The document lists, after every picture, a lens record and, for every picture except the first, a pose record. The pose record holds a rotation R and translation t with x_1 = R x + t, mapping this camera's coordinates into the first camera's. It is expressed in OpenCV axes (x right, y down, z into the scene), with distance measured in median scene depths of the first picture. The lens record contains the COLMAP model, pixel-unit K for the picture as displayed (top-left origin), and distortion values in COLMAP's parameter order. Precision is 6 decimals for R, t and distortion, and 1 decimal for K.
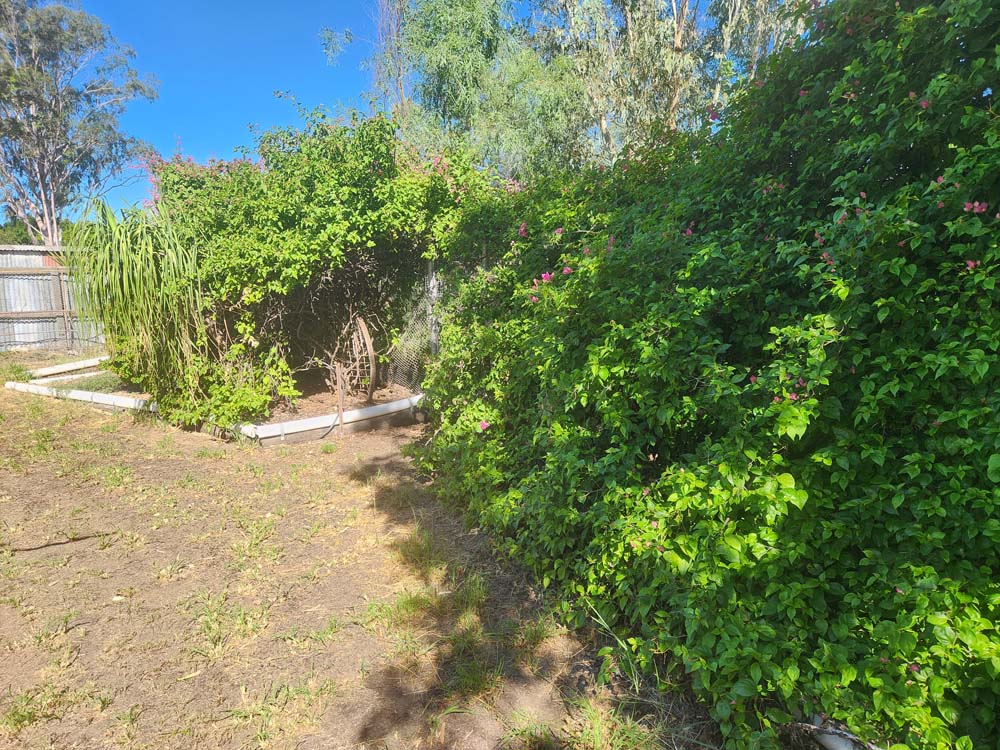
lens RADIAL K [[664.8, 0, 491.0], [0, 664.8, 375.1], [0, 0, 1]] dist [0.070780, -0.051154]
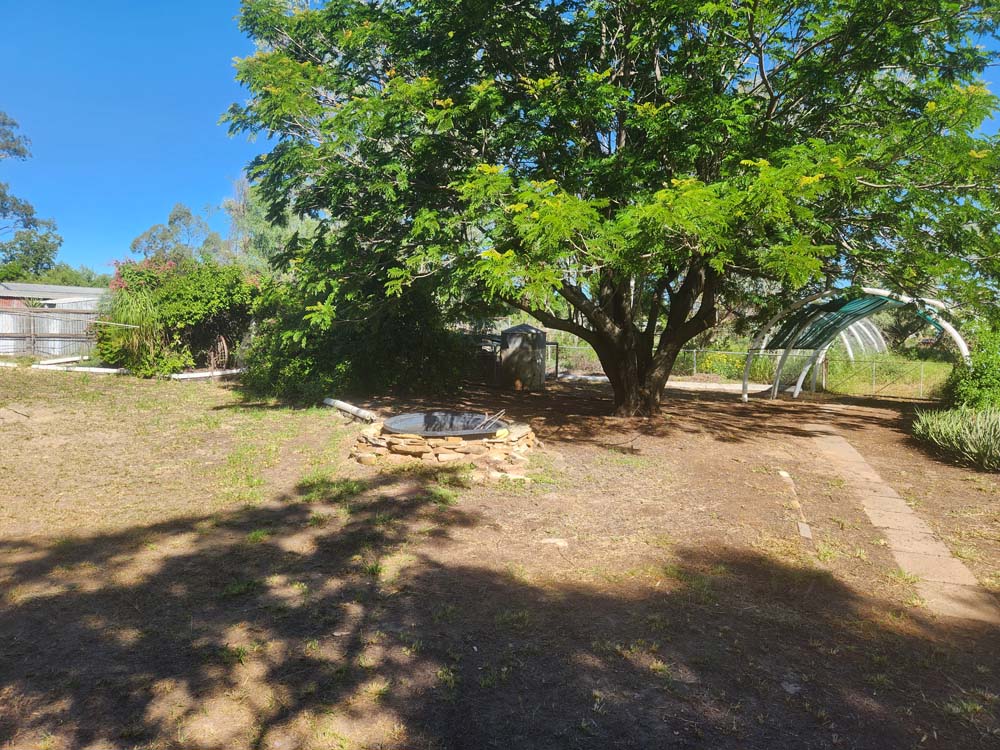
lens RADIAL K [[664.8, 0, 492.1], [0, 664.8, 367.9], [0, 0, 1]] dist [0.070780, -0.051154]
pose [[0.977272, 0.022741, 0.210768, 0.296636], [-0.004138, 0.996086, -0.088289, 0.280094], [-0.211951, 0.085410, 0.973541, -1.844299]]
